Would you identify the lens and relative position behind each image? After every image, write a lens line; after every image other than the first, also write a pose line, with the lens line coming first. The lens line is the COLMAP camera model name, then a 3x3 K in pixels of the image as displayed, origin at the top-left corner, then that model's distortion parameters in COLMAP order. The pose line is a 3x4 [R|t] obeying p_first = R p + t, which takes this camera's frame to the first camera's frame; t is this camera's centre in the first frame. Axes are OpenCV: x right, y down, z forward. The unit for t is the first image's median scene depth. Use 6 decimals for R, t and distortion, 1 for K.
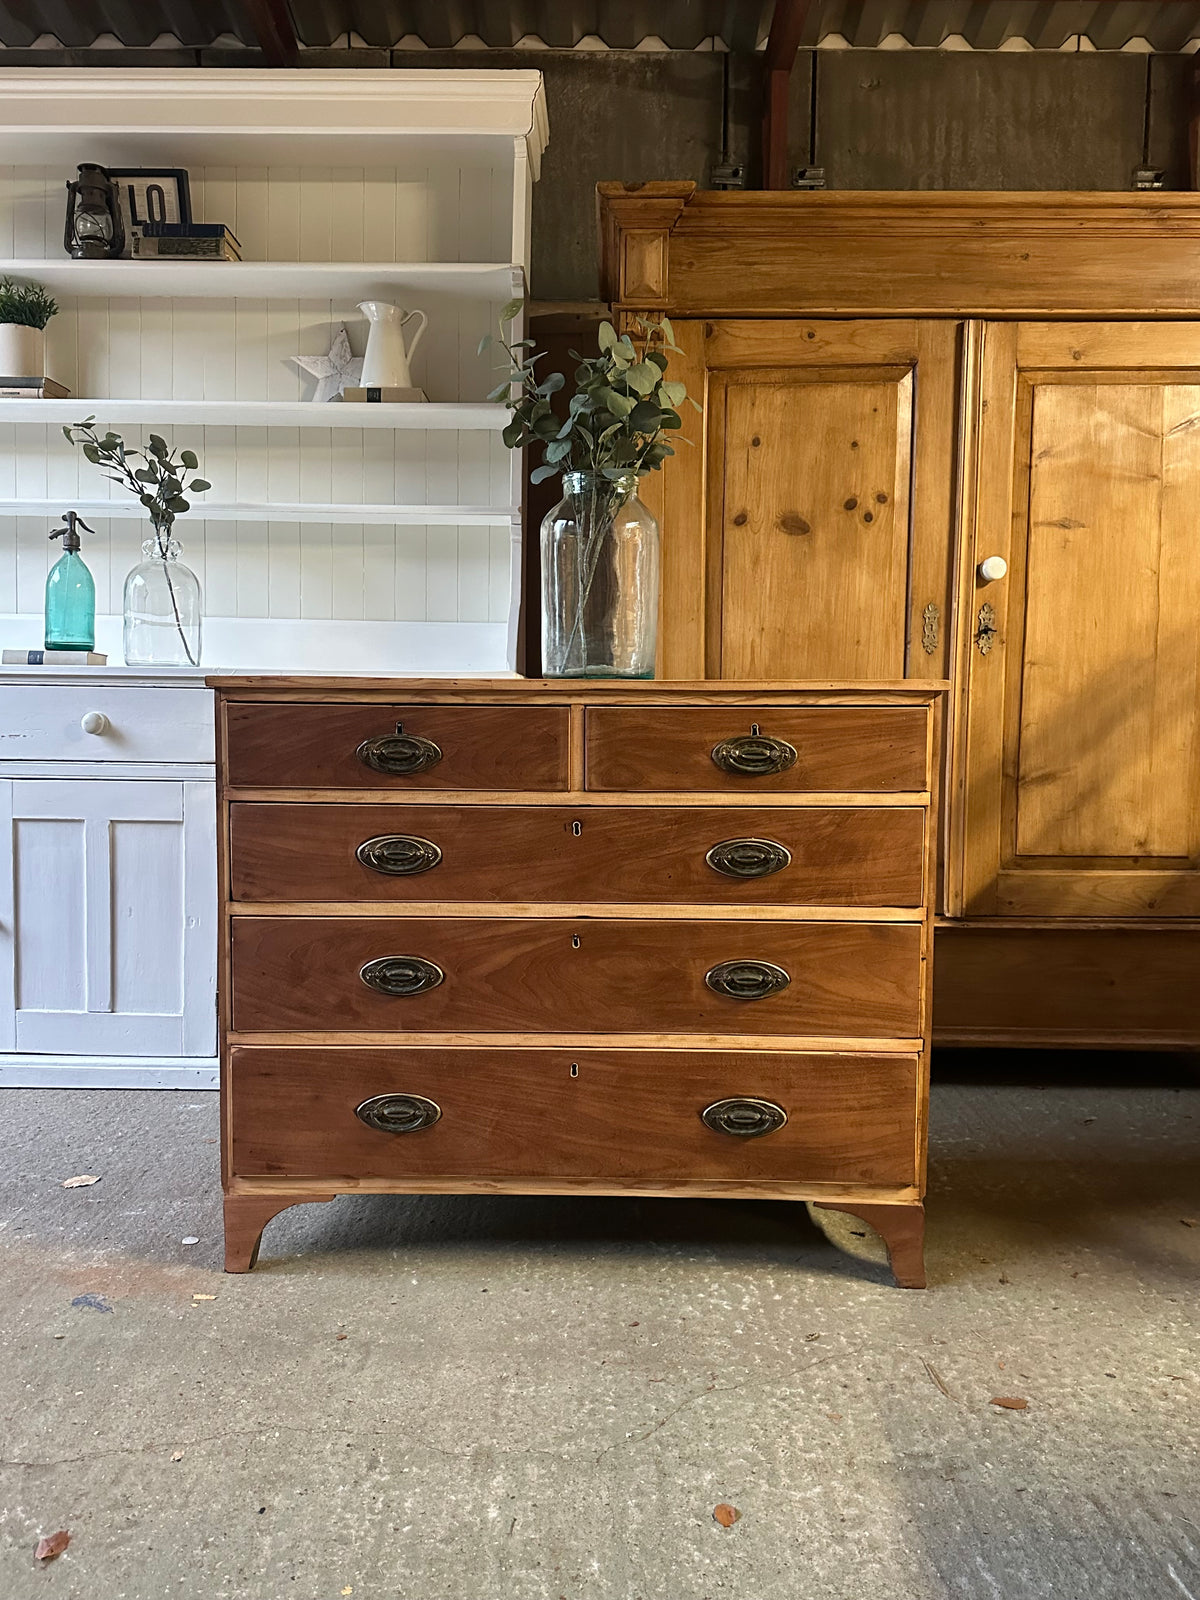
lens RADIAL K [[1176.5, 0, 600.0], [0, 1176.5, 800.0], [0, 0, 1]] dist [0.085898, -0.004482]
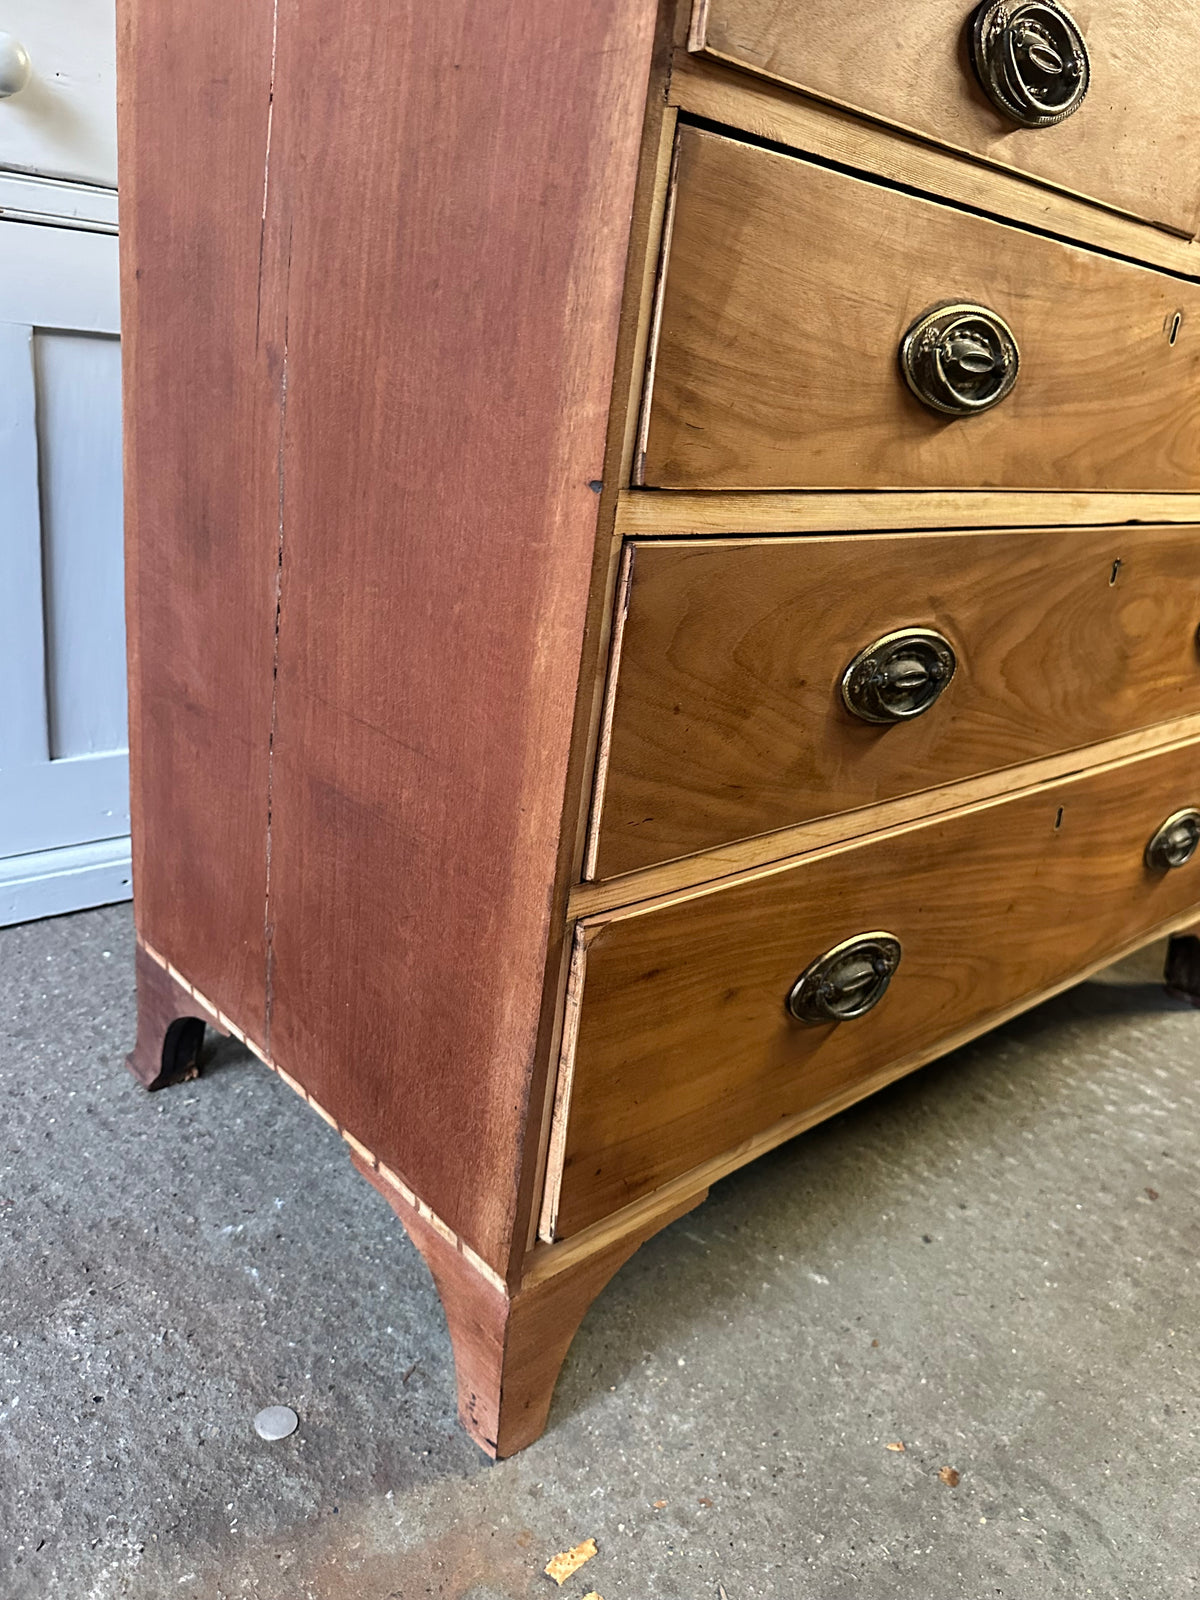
lens RADIAL K [[1220.3, 0, 607.1], [0, 1220.3, 760.1], [0, 0, 1]] dist [0.021373, -0.001334]
pose [[0.717995, -0.149141, 0.679882, -0.537321], [-0.038760, 0.966692, 0.252989, 0.072289], [-0.694968, -0.207997, 0.688300, 0.767378]]
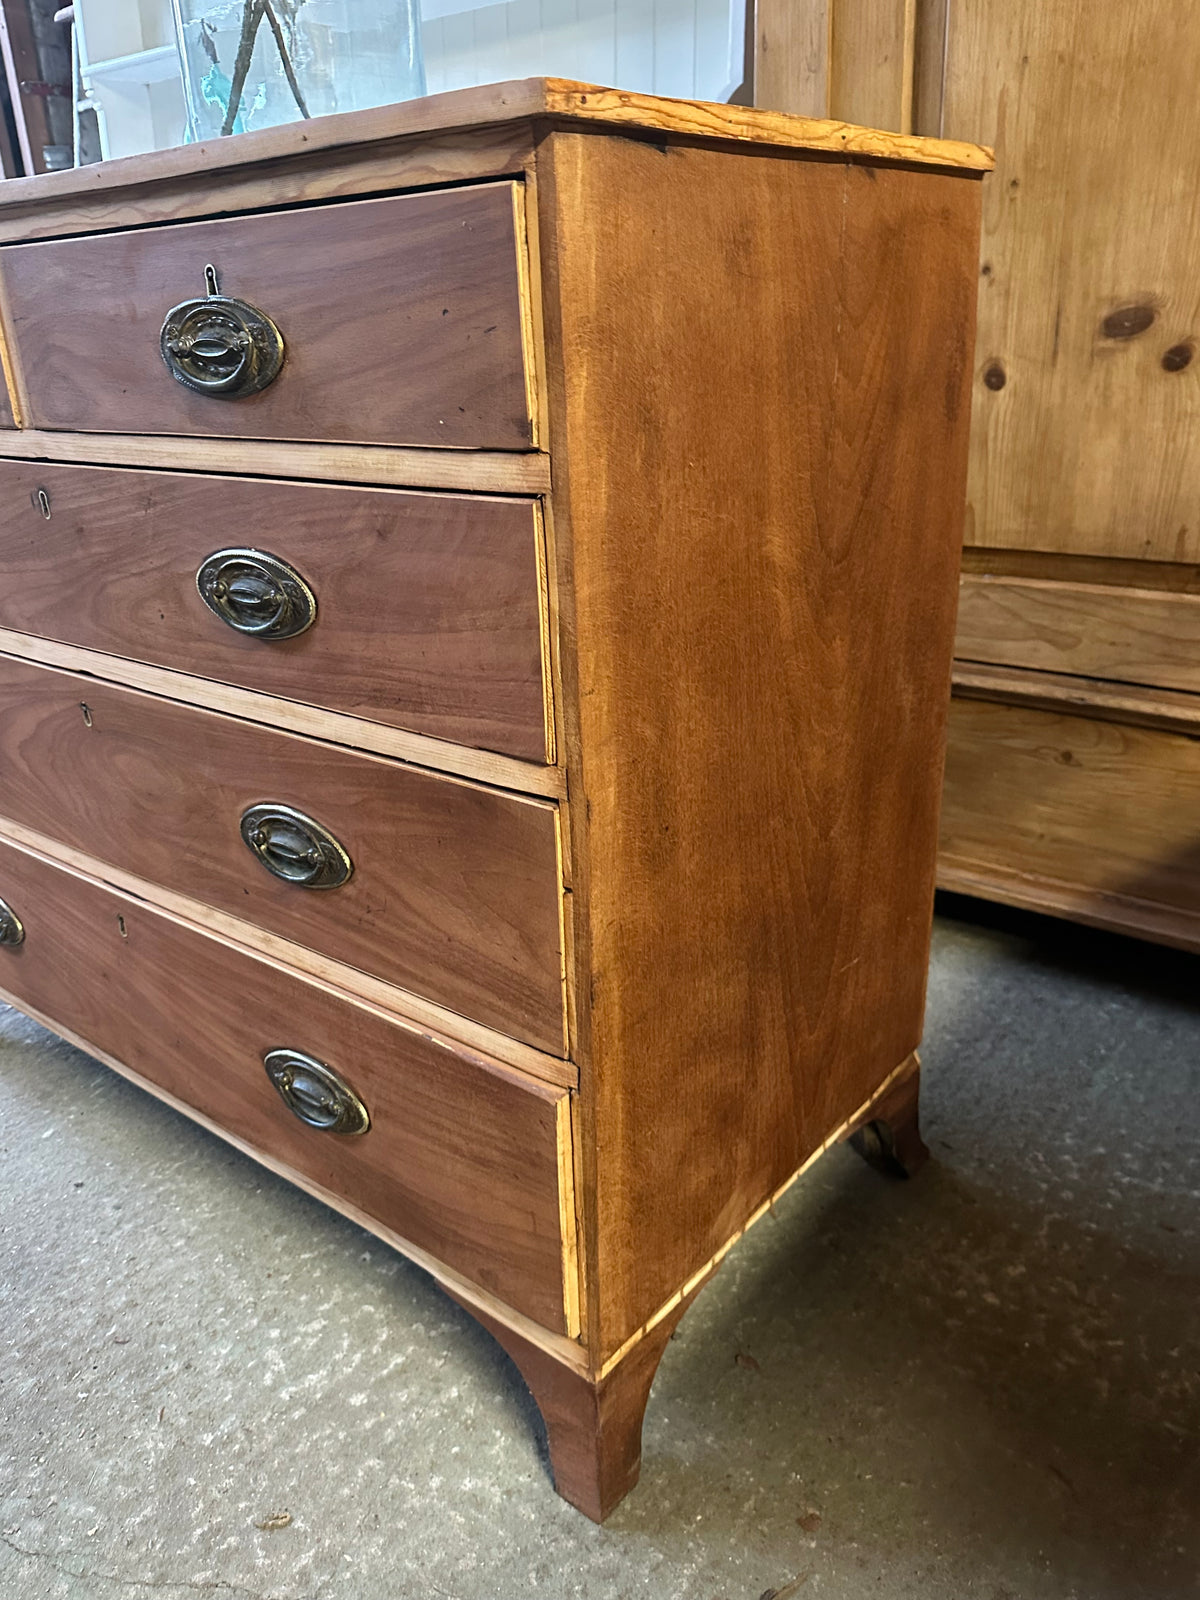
lens RADIAL K [[1200.1, 0, 602.3], [0, 1200.1, 792.1], [0, 0, 1]] dist [0.057849, -0.071777]
pose [[0.786546, 0.191600, -0.587056, 0.507588], [-0.010587, 0.954694, 0.297402, -0.016645], [0.617441, -0.227705, 0.752939, 0.710268]]
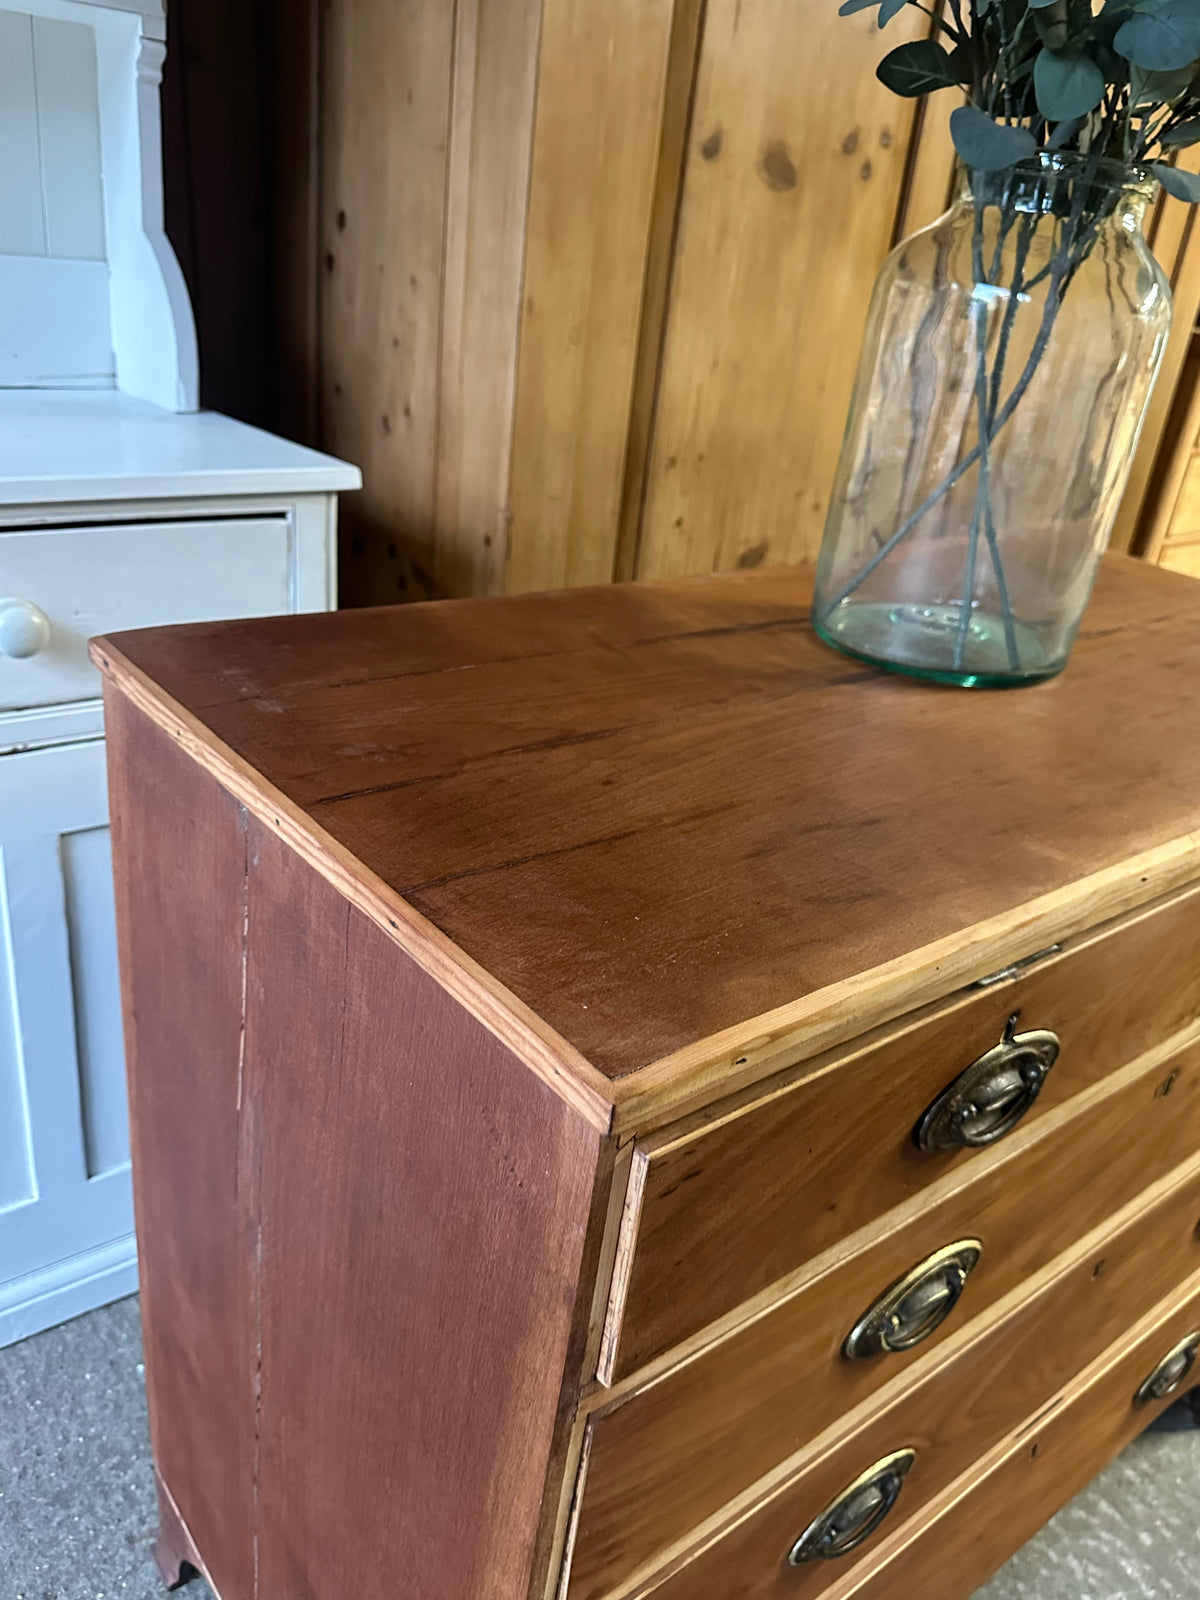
lens RADIAL K [[1235.7, 0, 607.6], [0, 1235.7, 808.2], [0, 0, 1]] dist [0.011057, -0.000161]
pose [[0.766883, -0.197607, 0.610607, -0.459582], [-0.050221, 0.930023, 0.364053, -0.239375], [-0.639818, -0.309851, 0.703295, 0.815924]]
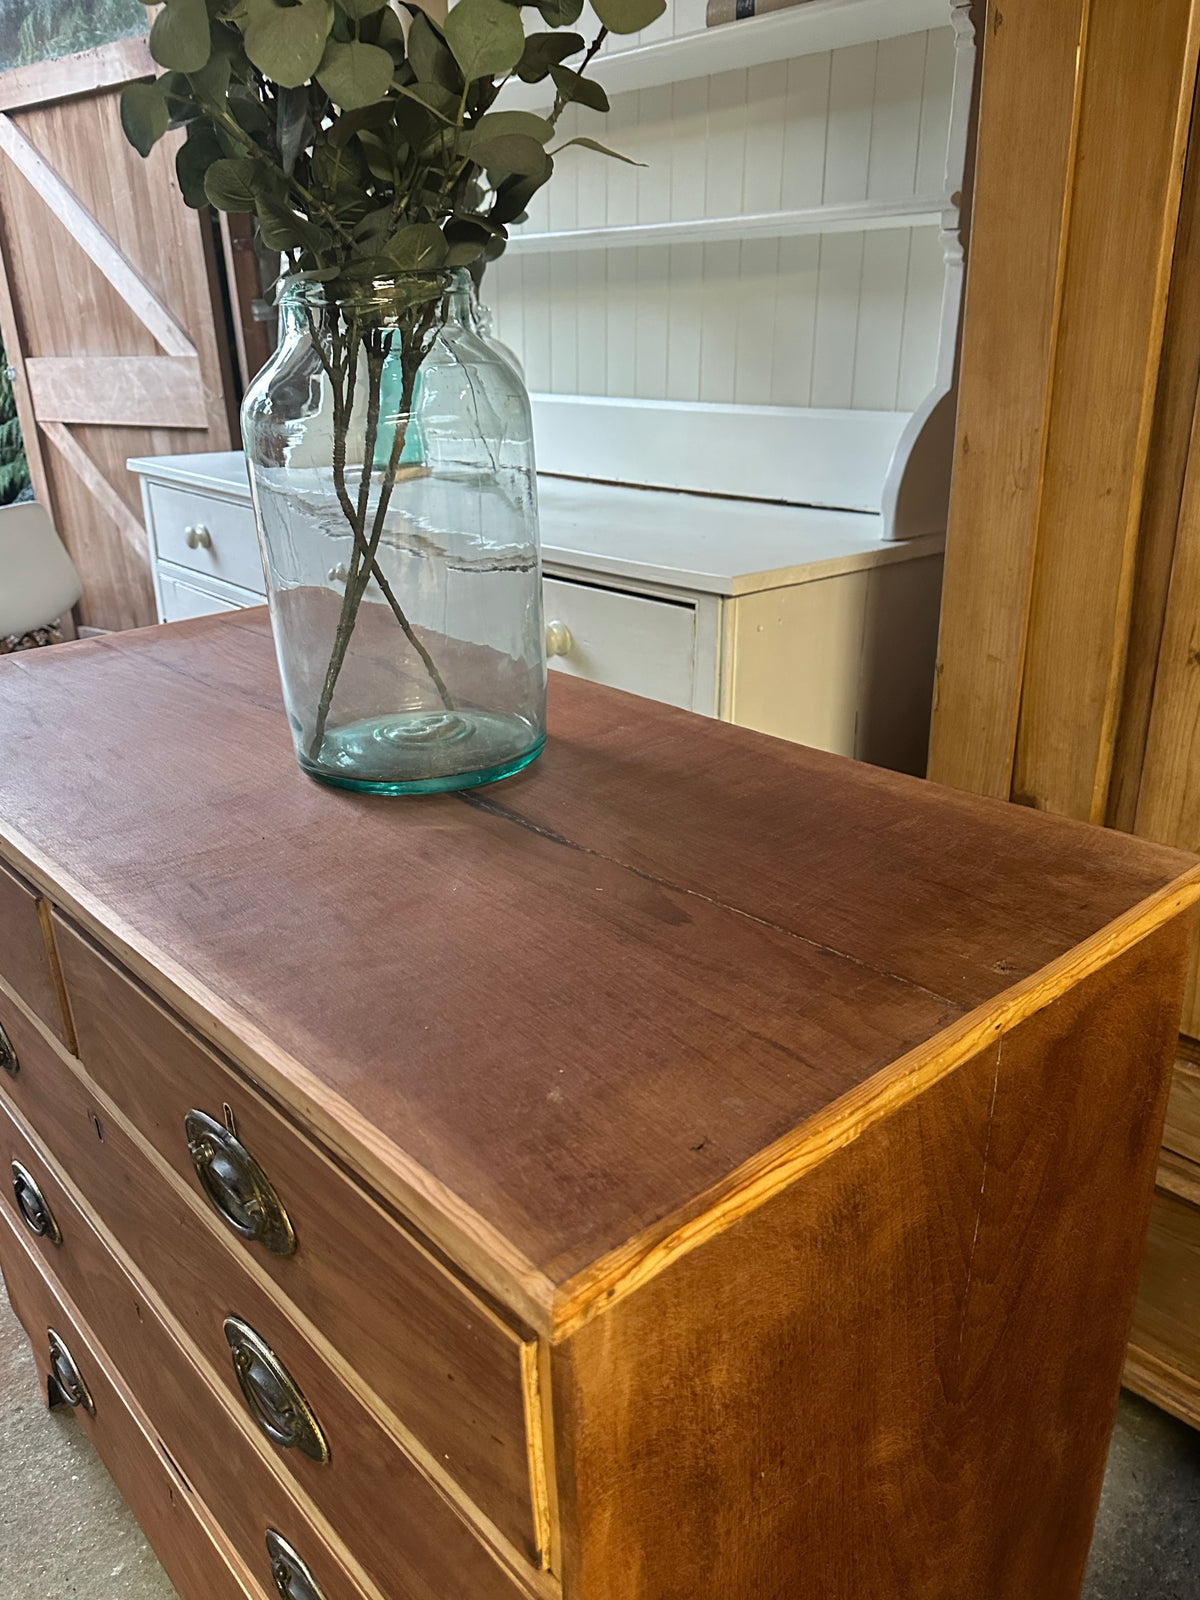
lens RADIAL K [[1219.7, 0, 600.0], [0, 1219.7, 800.0], [0, 0, 1]] dist [-0.009125, -0.002148]
pose [[0.668911, 0.253340, -0.698840, 0.426936], [-0.032142, 0.949110, 0.313302, -0.265865], [0.742647, -0.187109, 0.643012, 0.846989]]
